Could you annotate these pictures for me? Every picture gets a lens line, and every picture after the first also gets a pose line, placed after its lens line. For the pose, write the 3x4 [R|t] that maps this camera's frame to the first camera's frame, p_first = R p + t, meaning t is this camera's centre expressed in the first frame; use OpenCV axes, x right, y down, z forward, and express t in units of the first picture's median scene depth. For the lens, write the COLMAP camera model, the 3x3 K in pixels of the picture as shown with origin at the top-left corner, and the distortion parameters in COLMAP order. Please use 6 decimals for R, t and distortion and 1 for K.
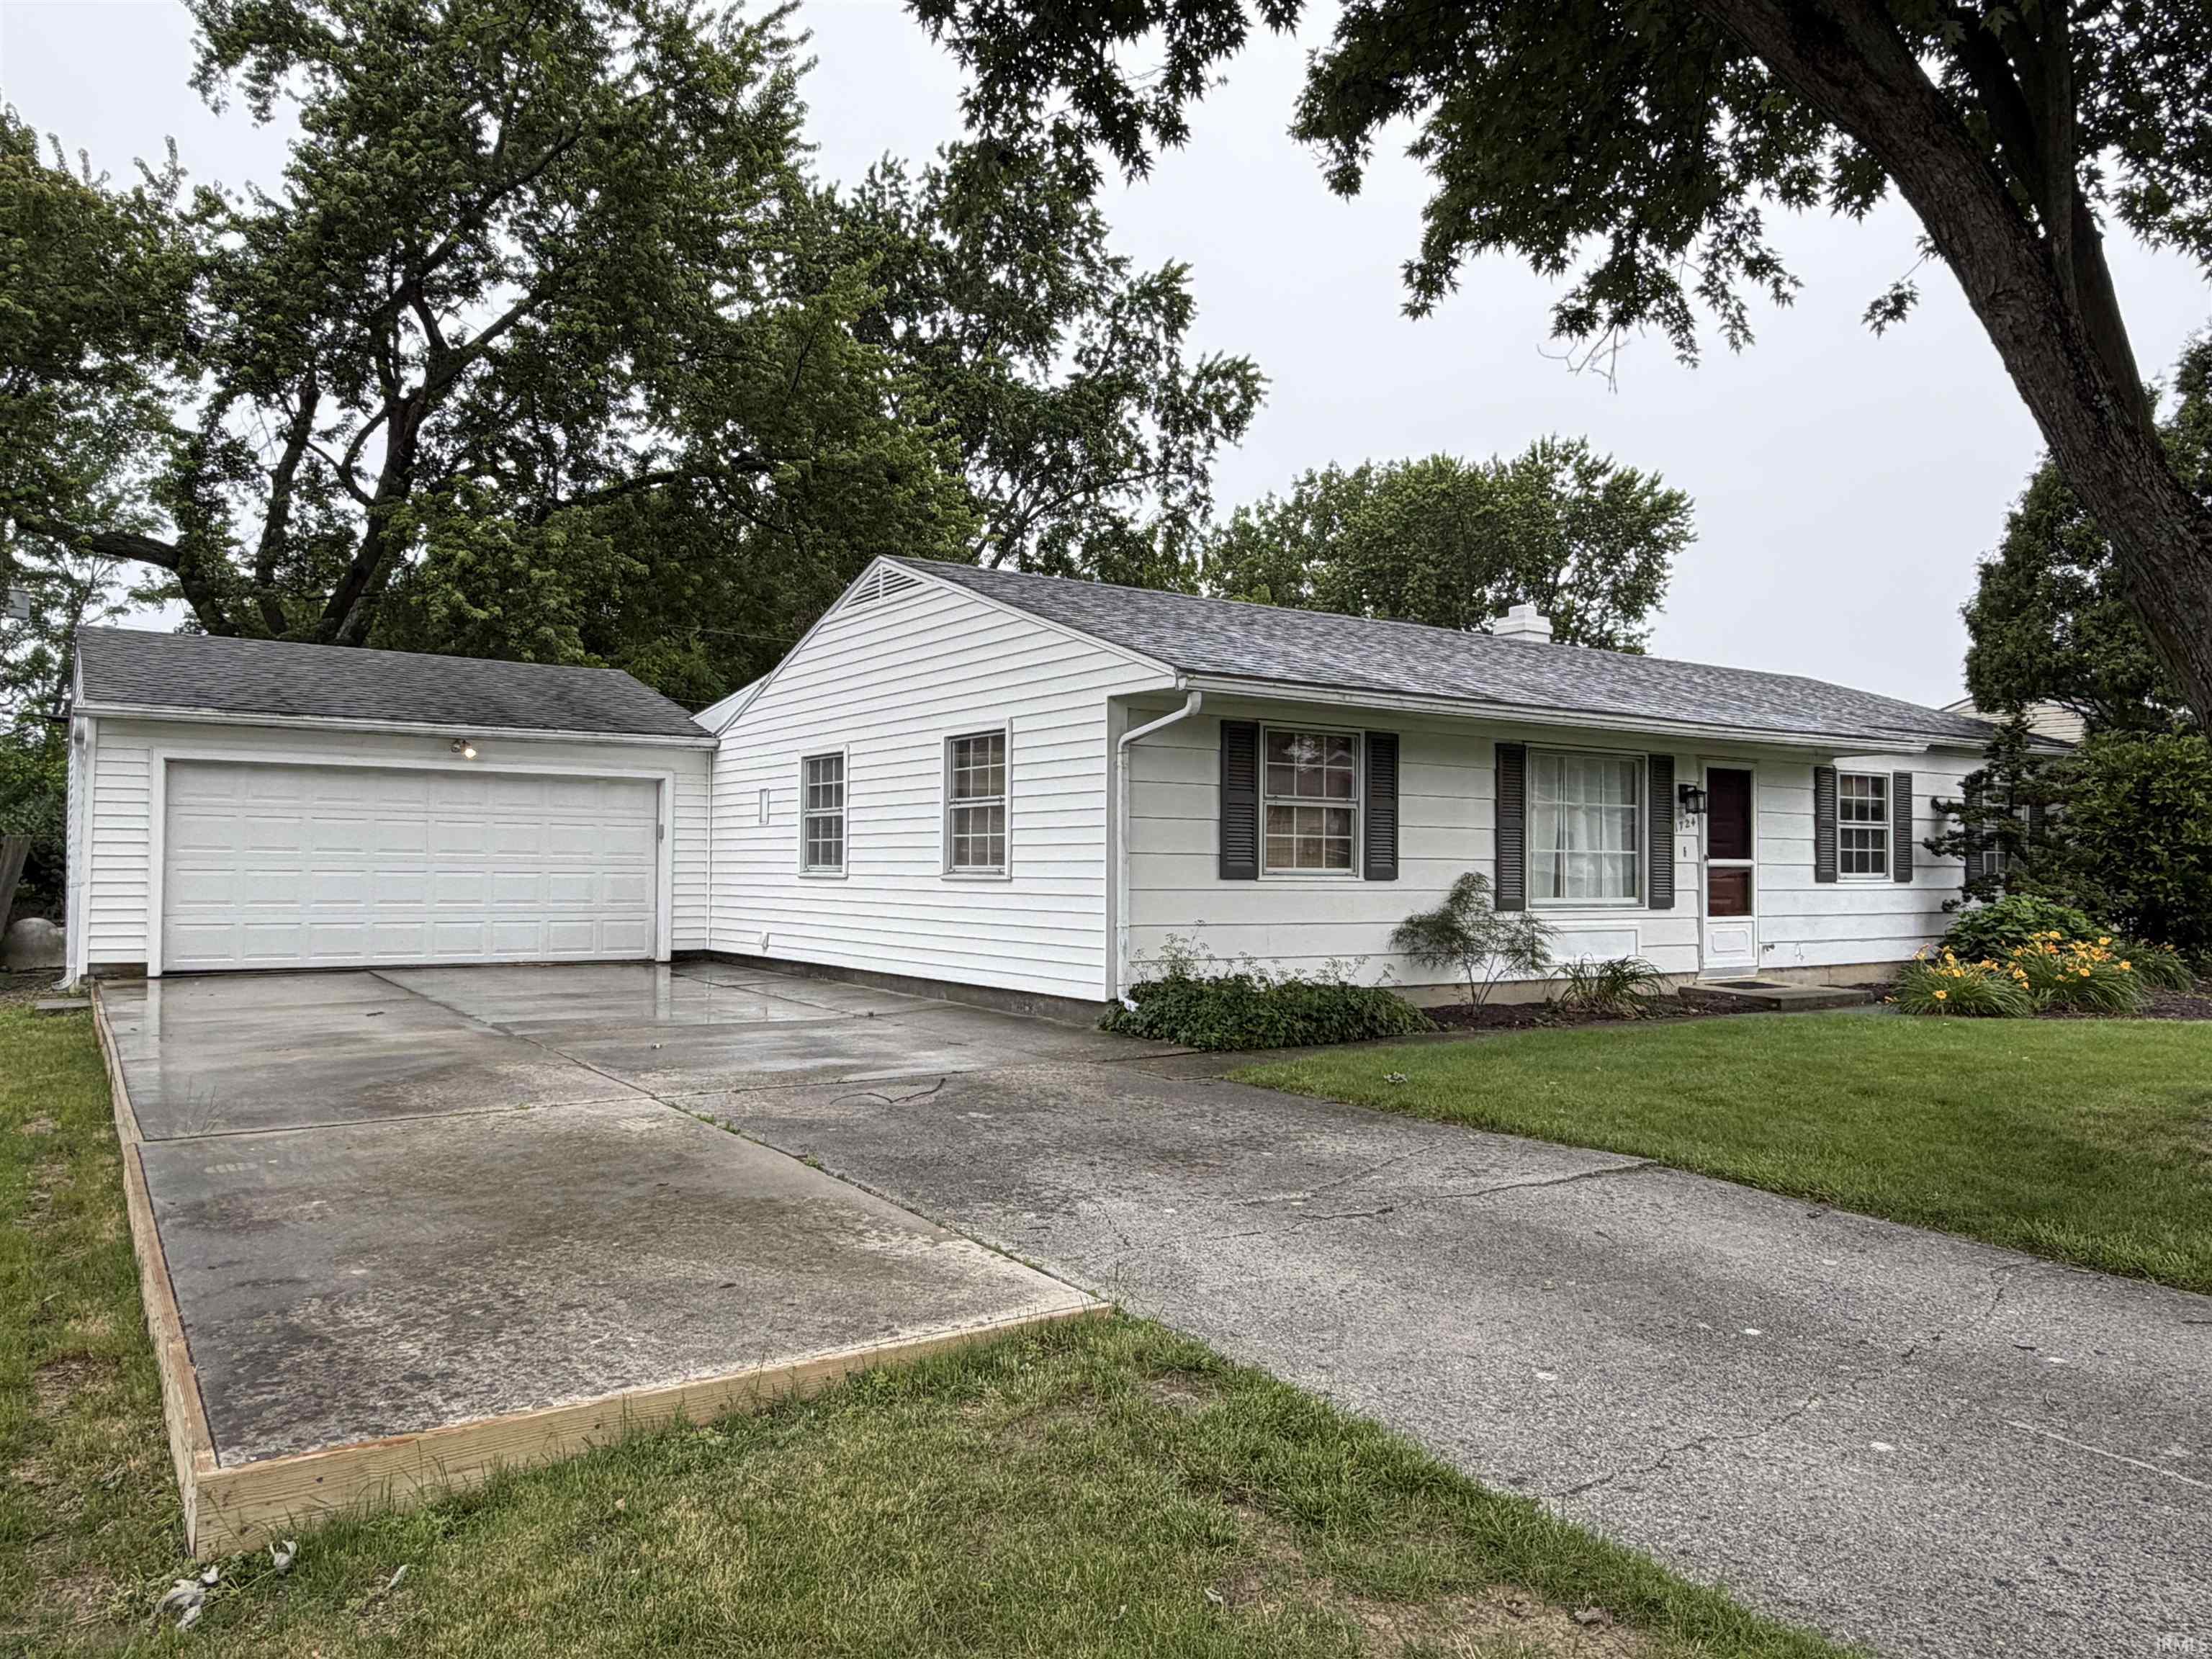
lens RADIAL K [[1521.2, 0, 1087.9], [0, 1521.2, 816.5], [0, 0, 1]] dist [0.024671, -0.005412]
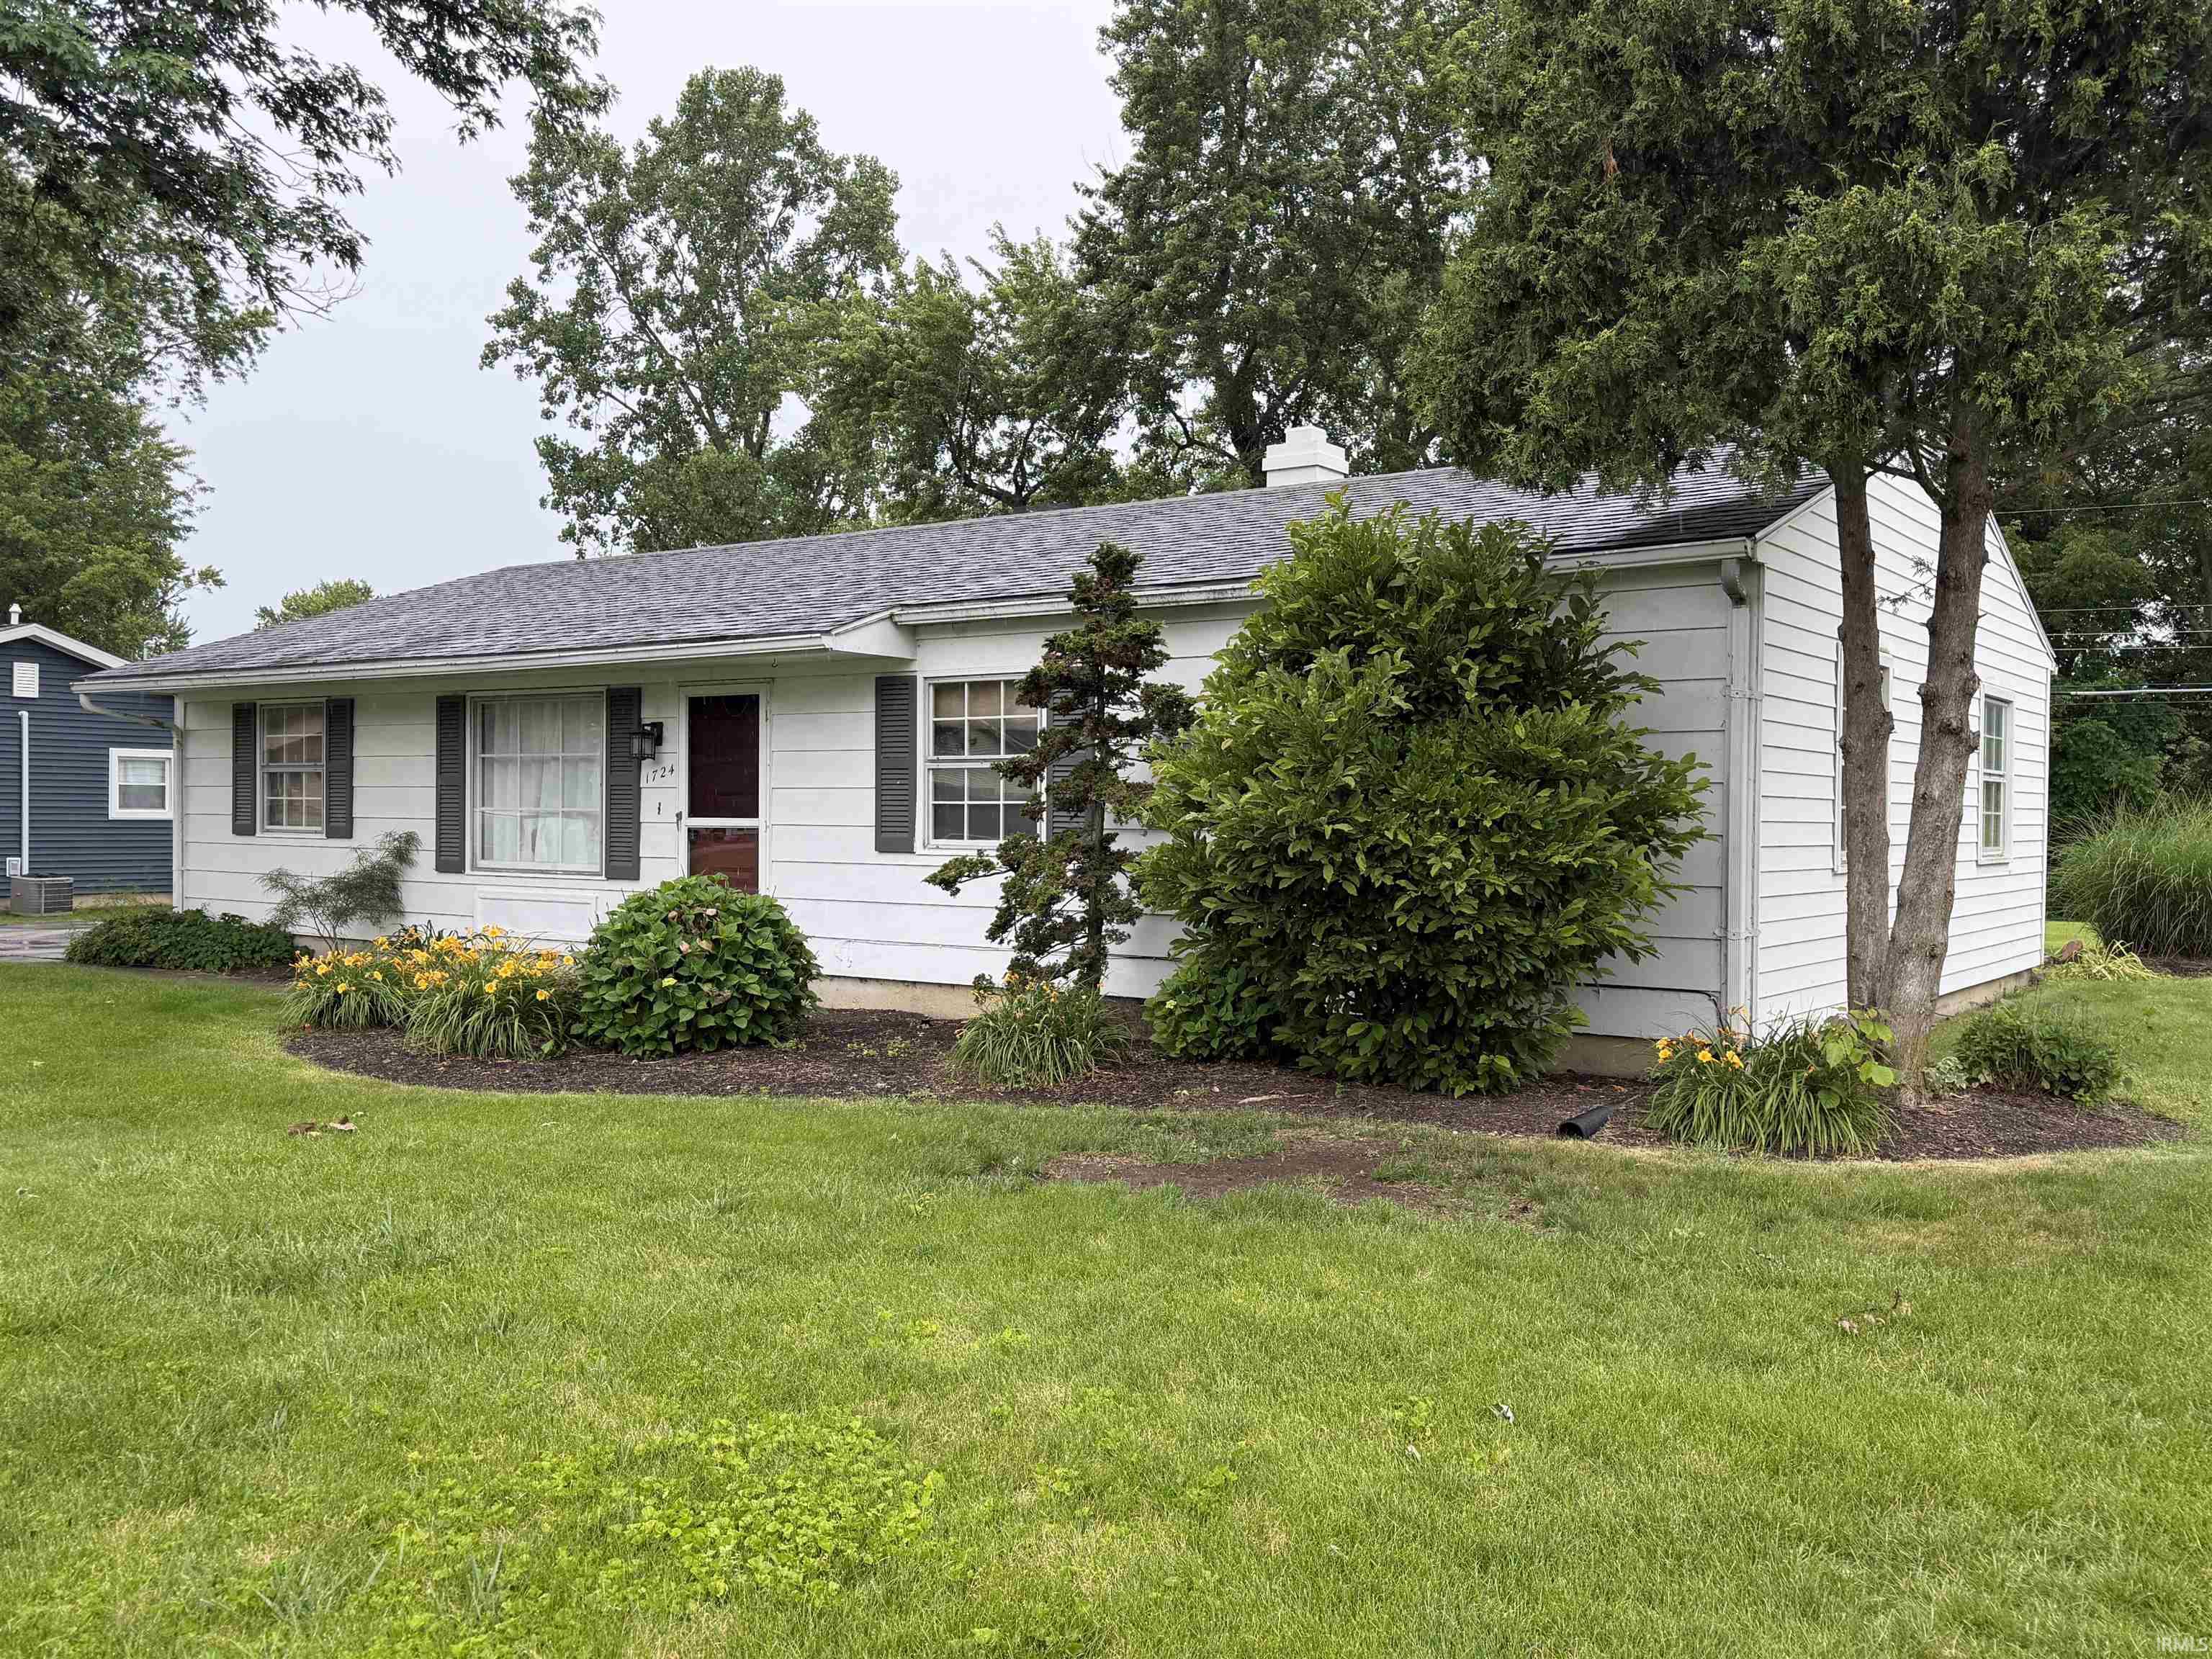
lens RADIAL K [[1934.2, 0, 1110.3], [0, 1934.2, 833.0], [0, 0, 1]] dist [0.017693, 0.006718]
pose [[0.358444, -0.001202, -0.933550, 1.178543], [0.019982, 0.999780, 0.006385, 0.028605], [0.933337, -0.020943, 0.358389, 0.725861]]
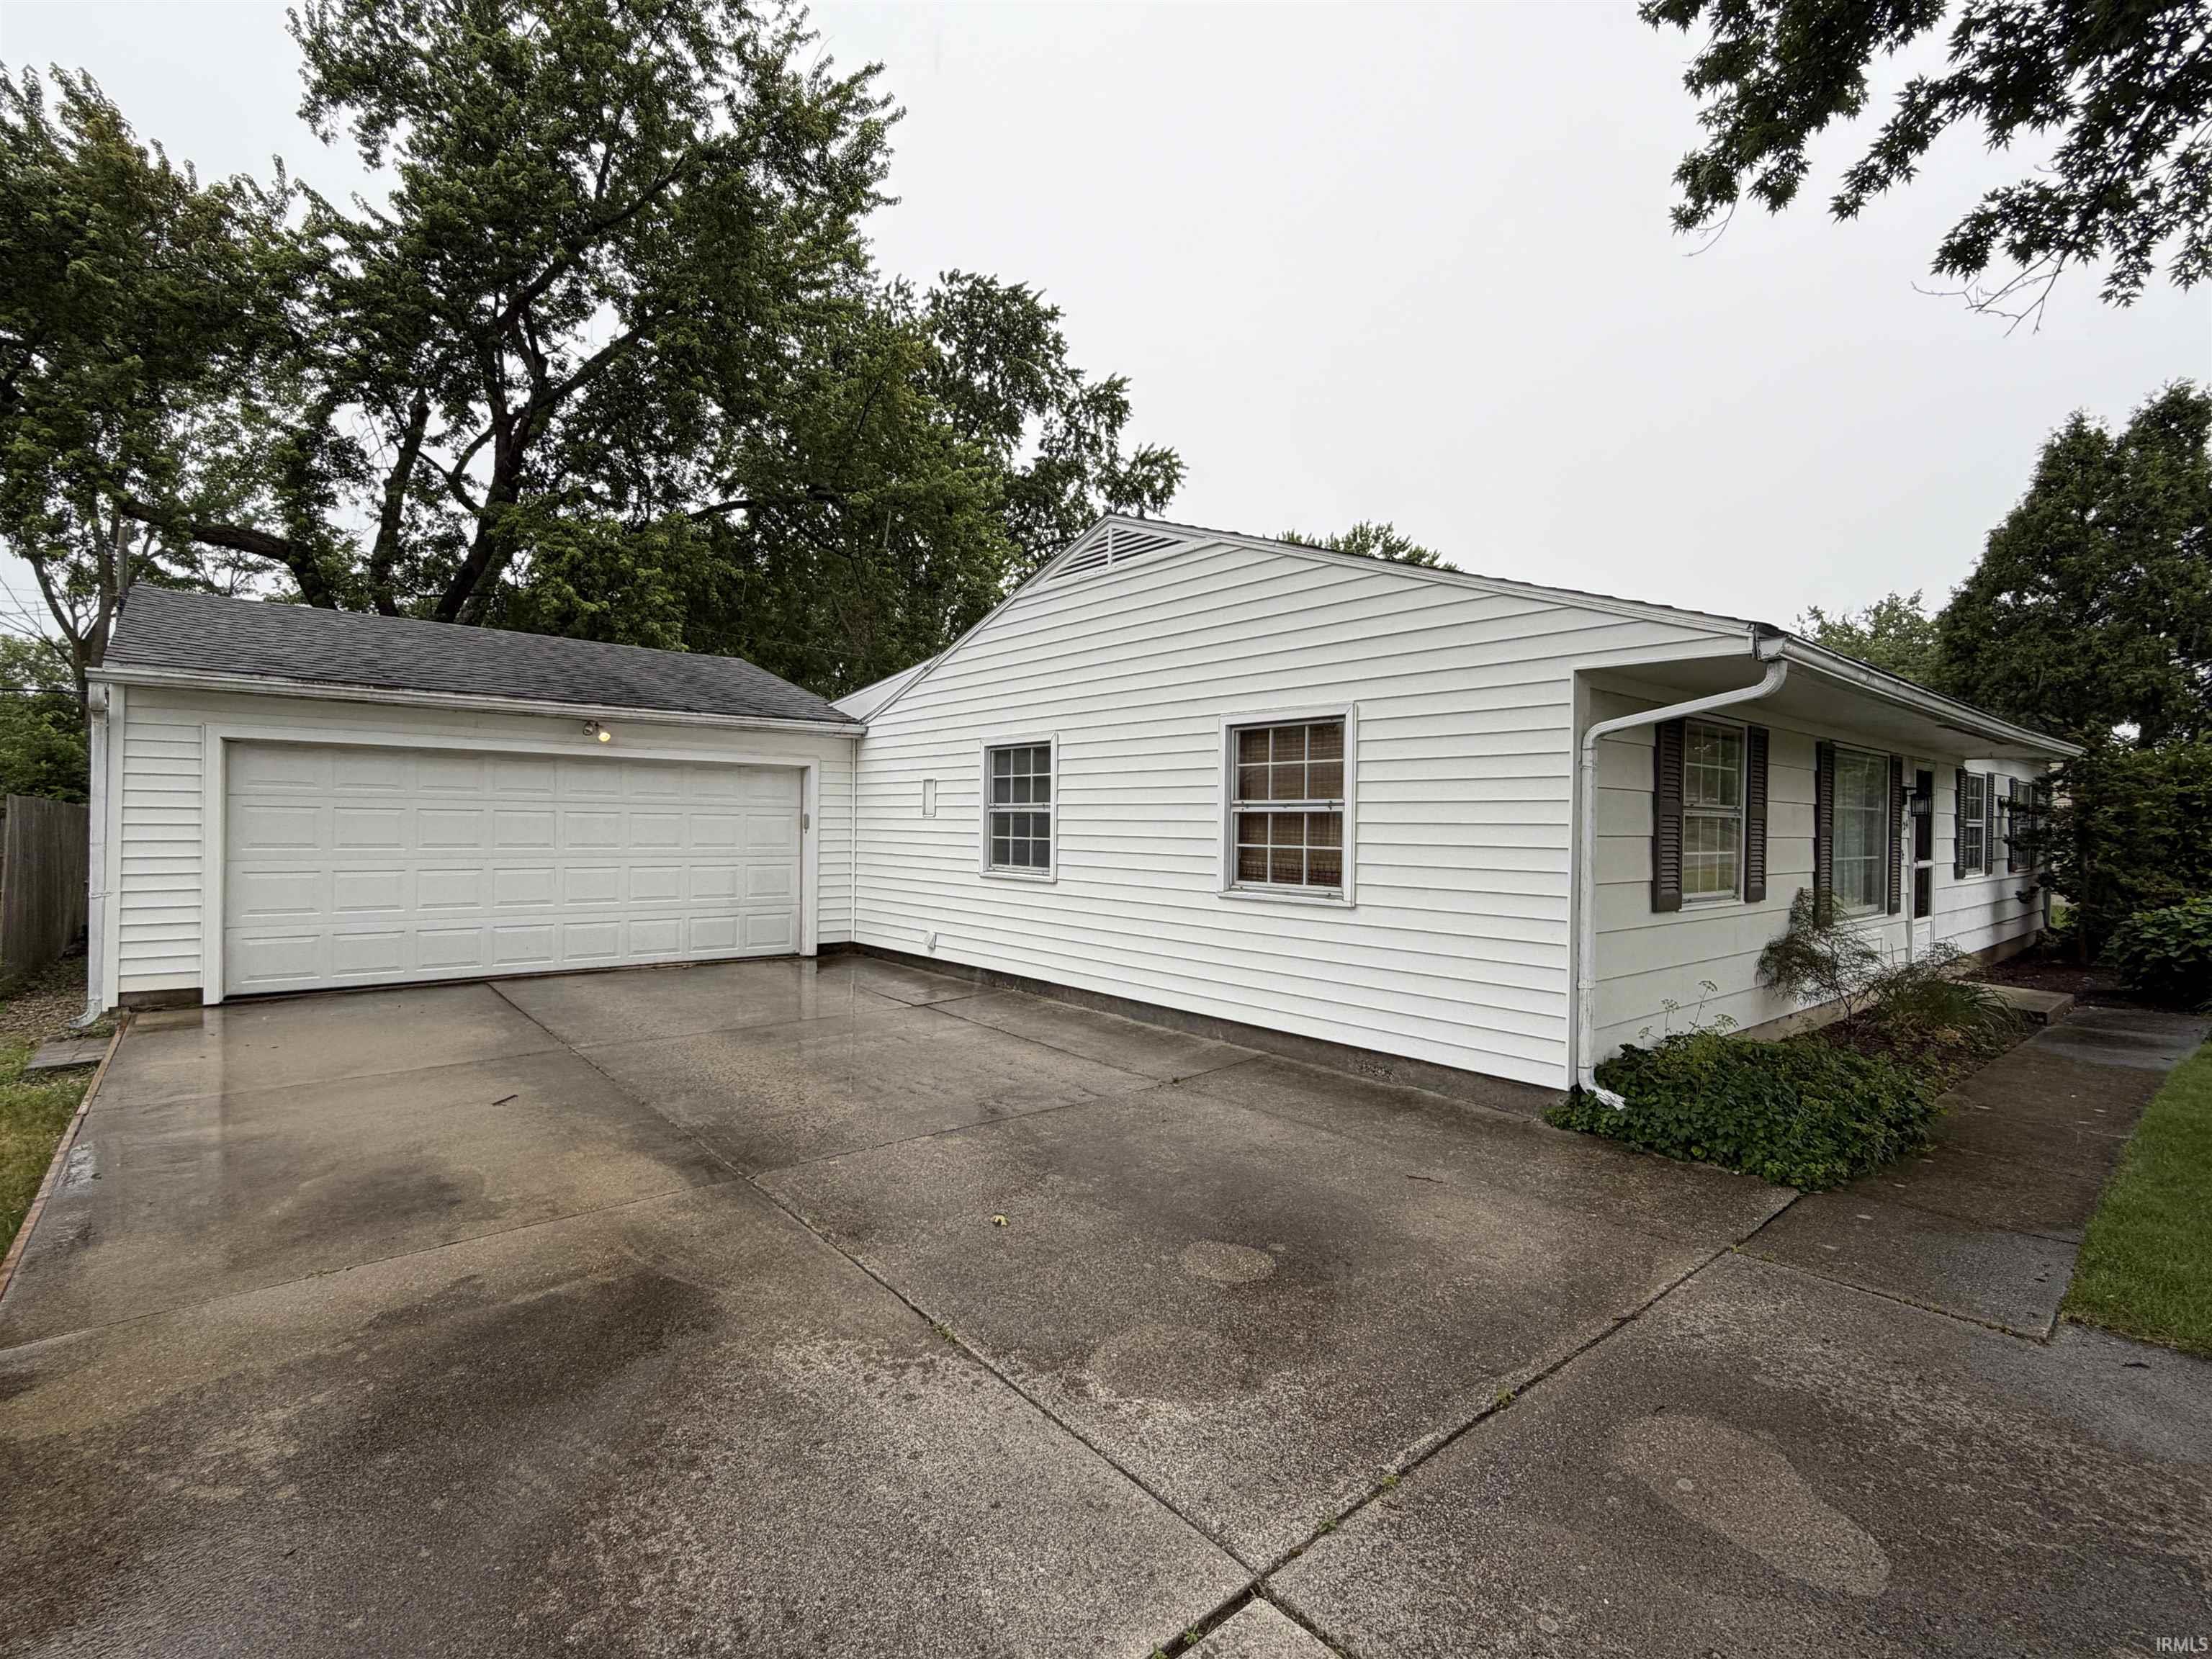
lens RADIAL K [[1010.4, 0, 1101.0], [0, 1010.4, 820.9], [0, 0, 1]] dist [0.012753, -0.002921]
pose [[0.993731, 0.005504, 0.111662, -0.166033], [-0.009343, 0.999382, 0.033888, -0.013725], [-0.111406, -0.034719, 0.993168, 0.343522]]
